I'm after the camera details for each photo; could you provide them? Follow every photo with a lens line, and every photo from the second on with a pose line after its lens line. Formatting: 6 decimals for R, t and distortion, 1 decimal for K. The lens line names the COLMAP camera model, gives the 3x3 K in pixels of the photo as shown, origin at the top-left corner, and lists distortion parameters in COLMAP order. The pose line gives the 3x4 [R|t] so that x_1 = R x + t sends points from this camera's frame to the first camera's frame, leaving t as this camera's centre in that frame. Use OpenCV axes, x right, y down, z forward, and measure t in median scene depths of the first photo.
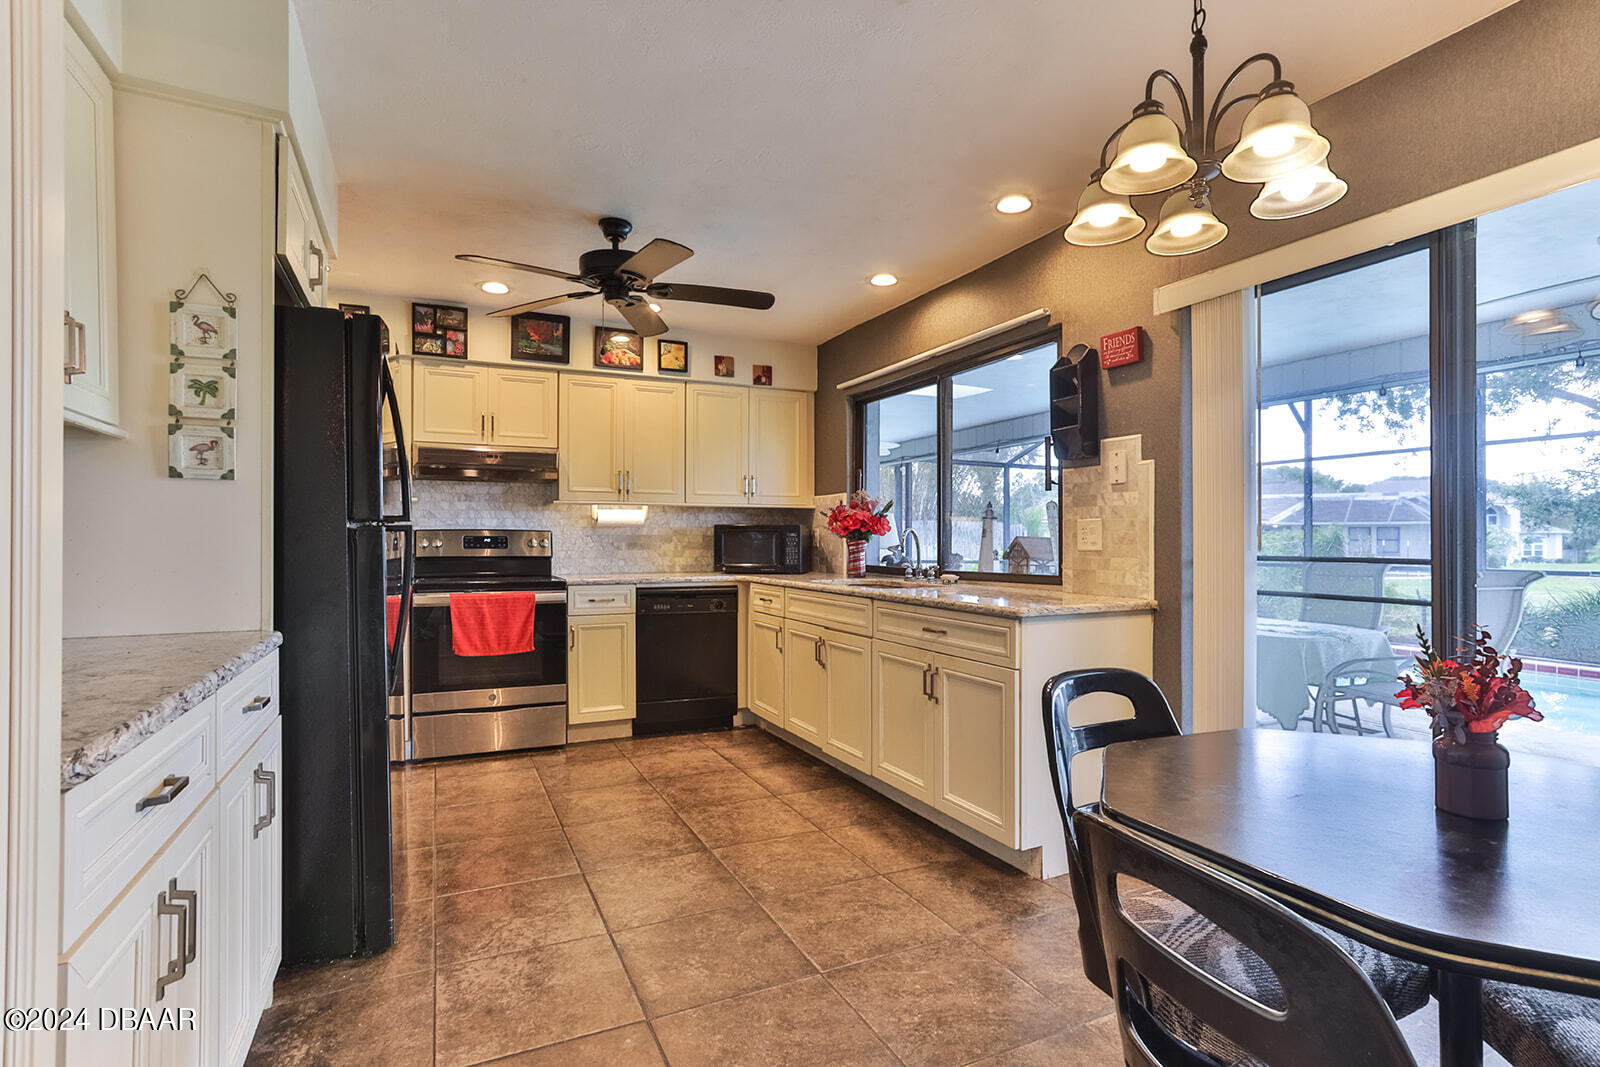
lens RADIAL K [[768.8, 0, 815.1], [0, 768.8, 535.9], [0, 0, 1]] dist [-0.019500, 0.011668]
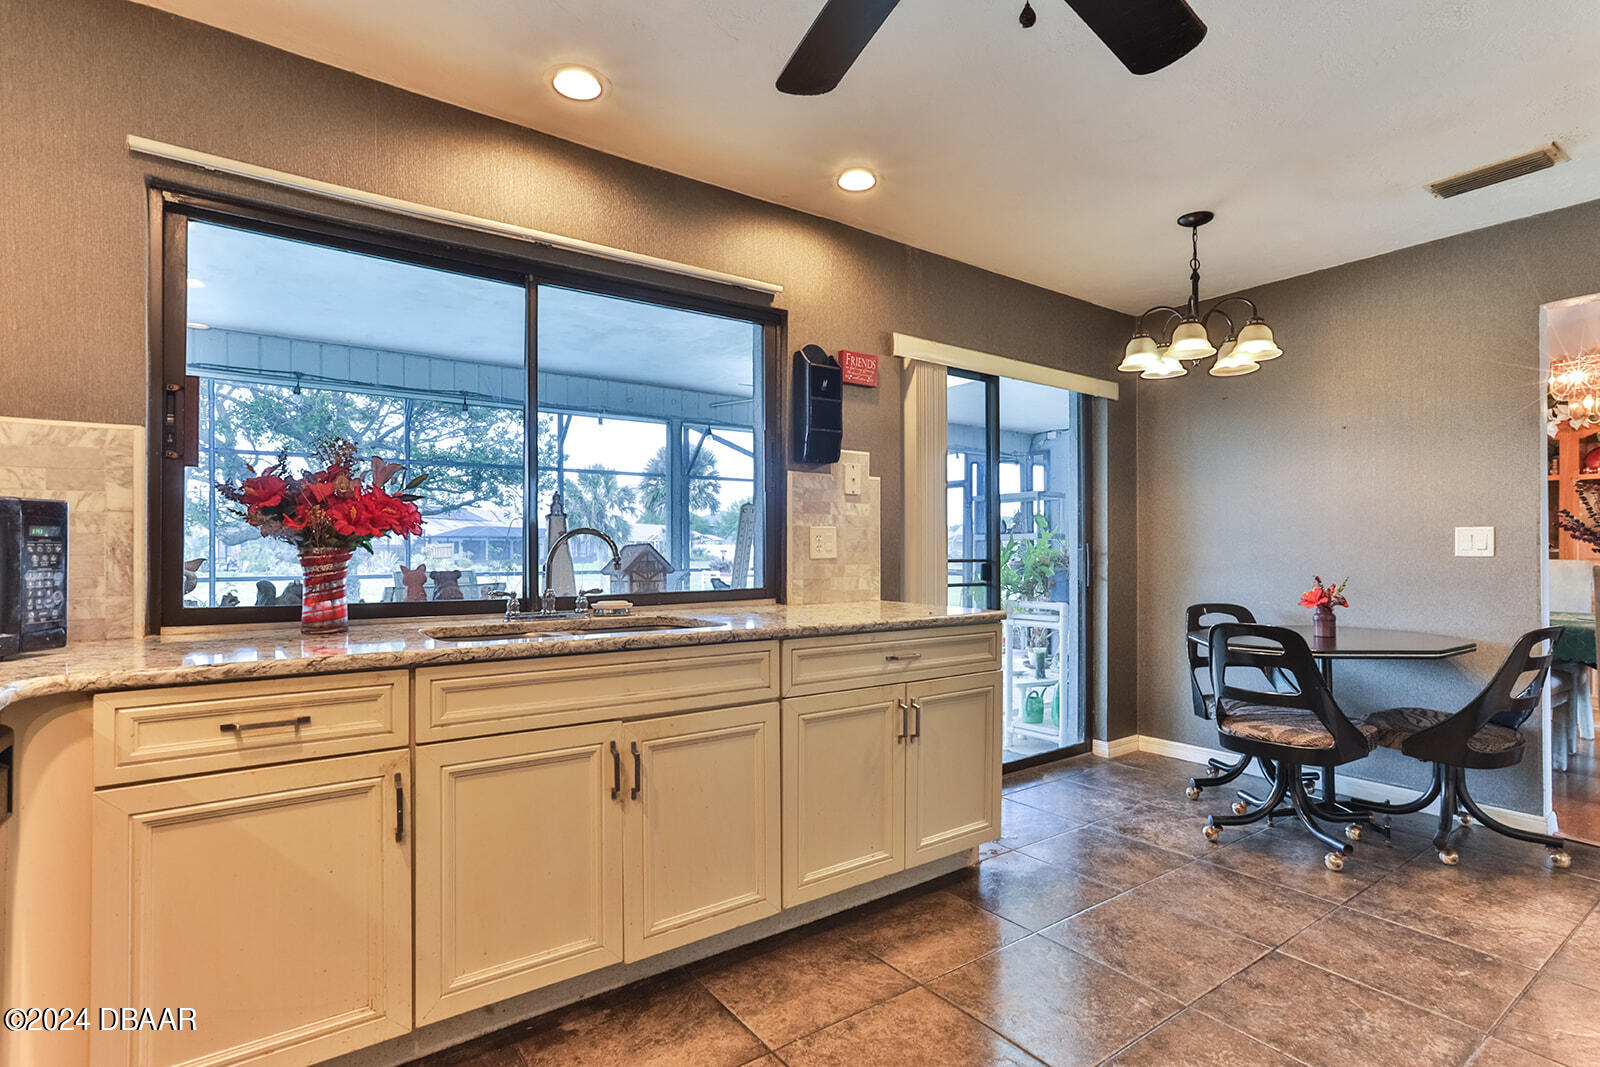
lens RADIAL K [[768.8, 0, 798.7], [0, 768.8, 547.2], [0, 0, 1]] dist [-0.019500, 0.011668]
pose [[-0.145720, 0.001559, 0.989325, -0.446992], [-0.004068, 0.999989, -0.002175, 0.004892], [-0.989318, -0.004341, -0.145712, 0.849823]]
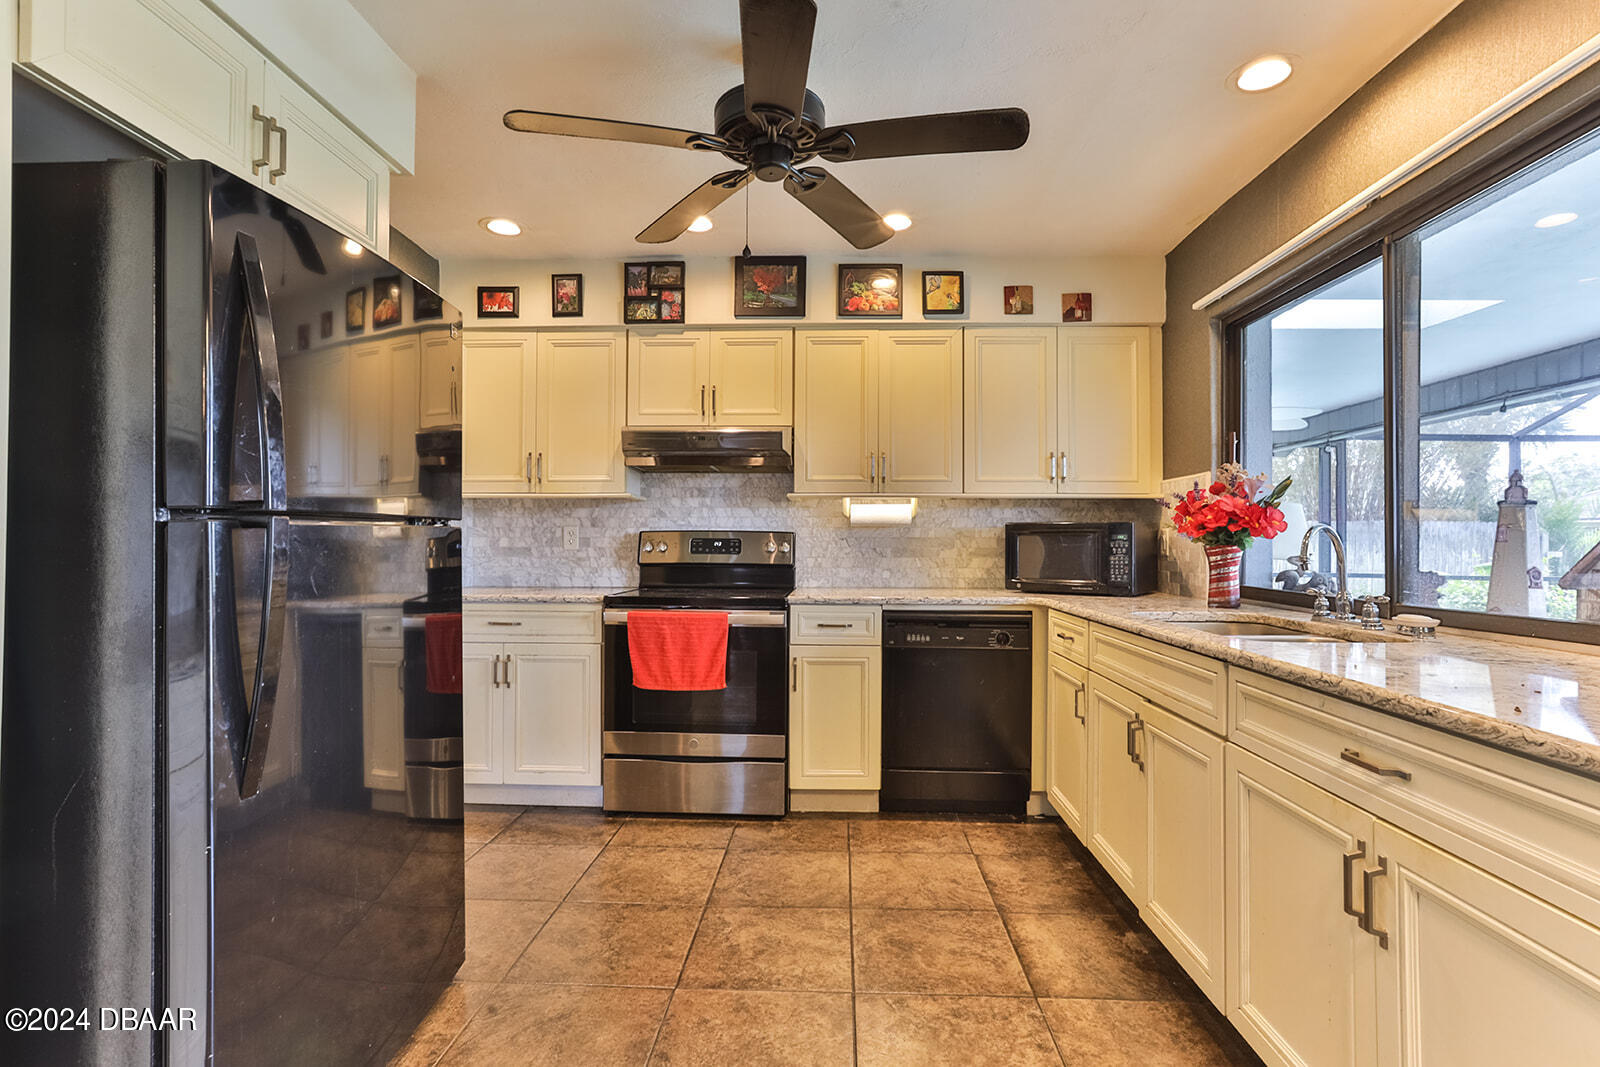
lens RADIAL K [[768.8, 0, 820.9], [0, 768.8, 532.6], [0, 0, 1]] dist [-0.019500, 0.011668]
pose [[0.885393, -0.003191, -0.464832, 0.056819], [-0.002002, 0.999941, -0.010677, 0.002368], [0.464838, 0.010385, 0.885335, 0.340960]]
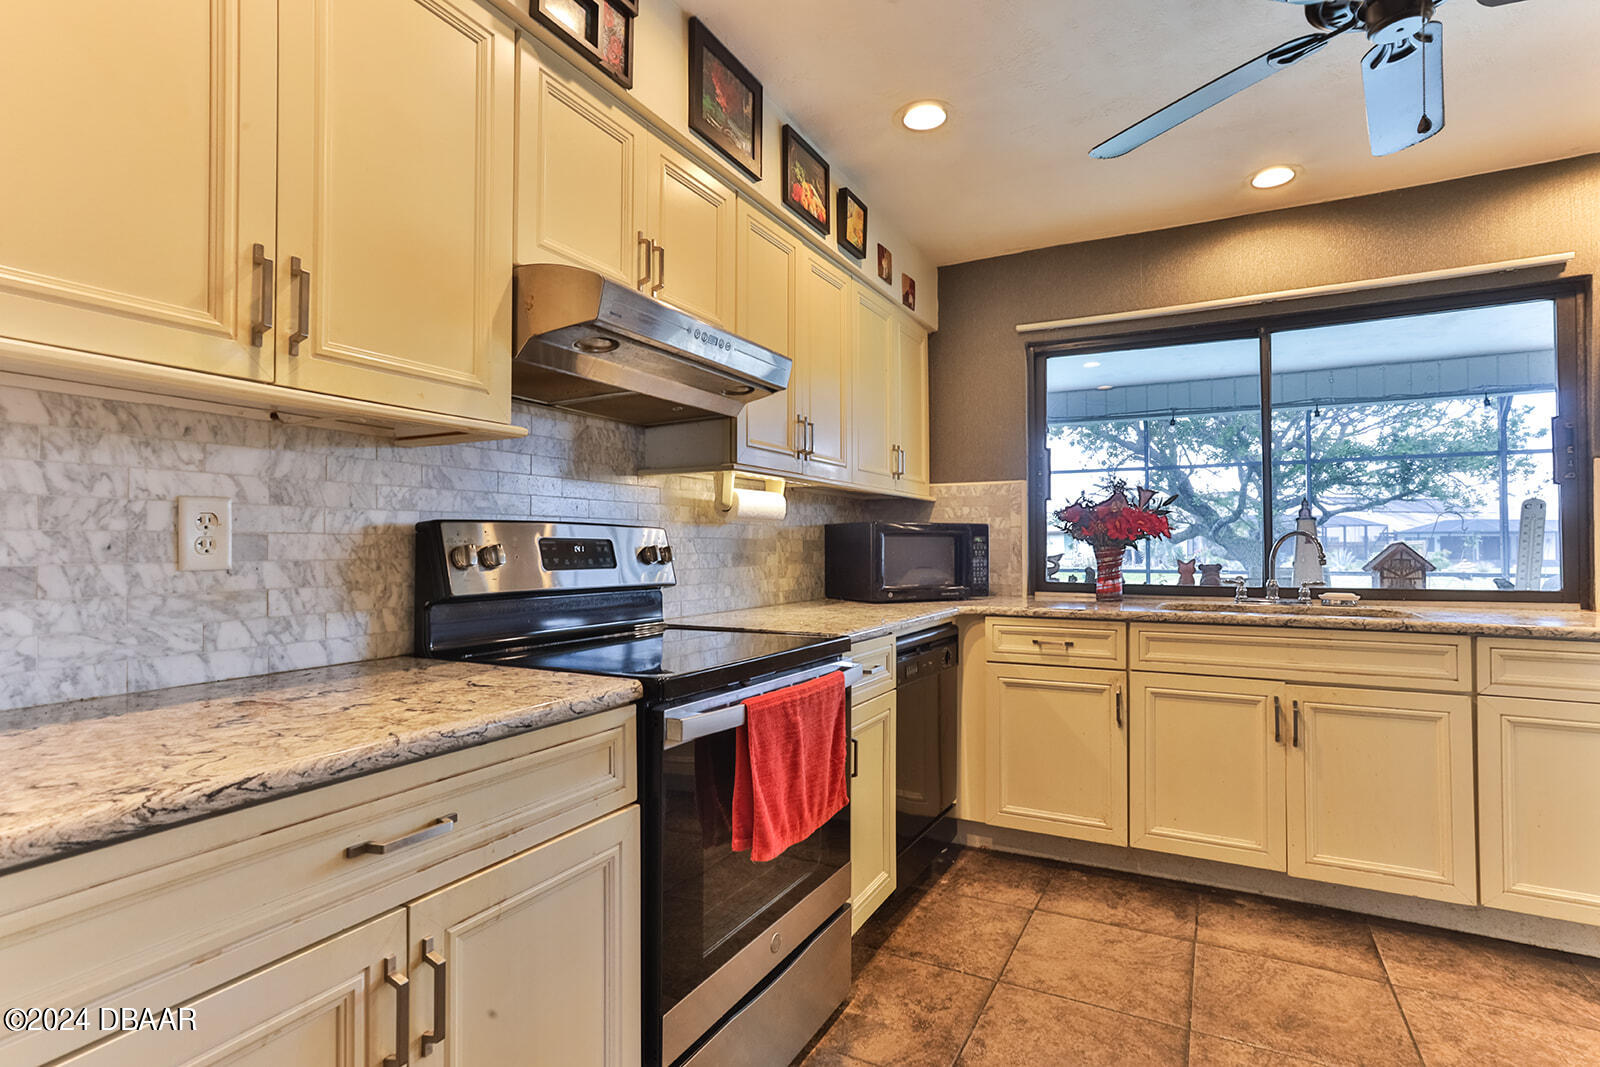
lens RADIAL K [[768.8, 0, 826.3], [0, 768.8, 536.5], [0, 0, 1]] dist [-0.019500, 0.011668]
pose [[0.815117, 0.006646, 0.579258, -0.596632], [-0.000826, 0.999947, -0.010310, 0.003293], [-0.579296, 0.007925, 0.815079, 0.620848]]
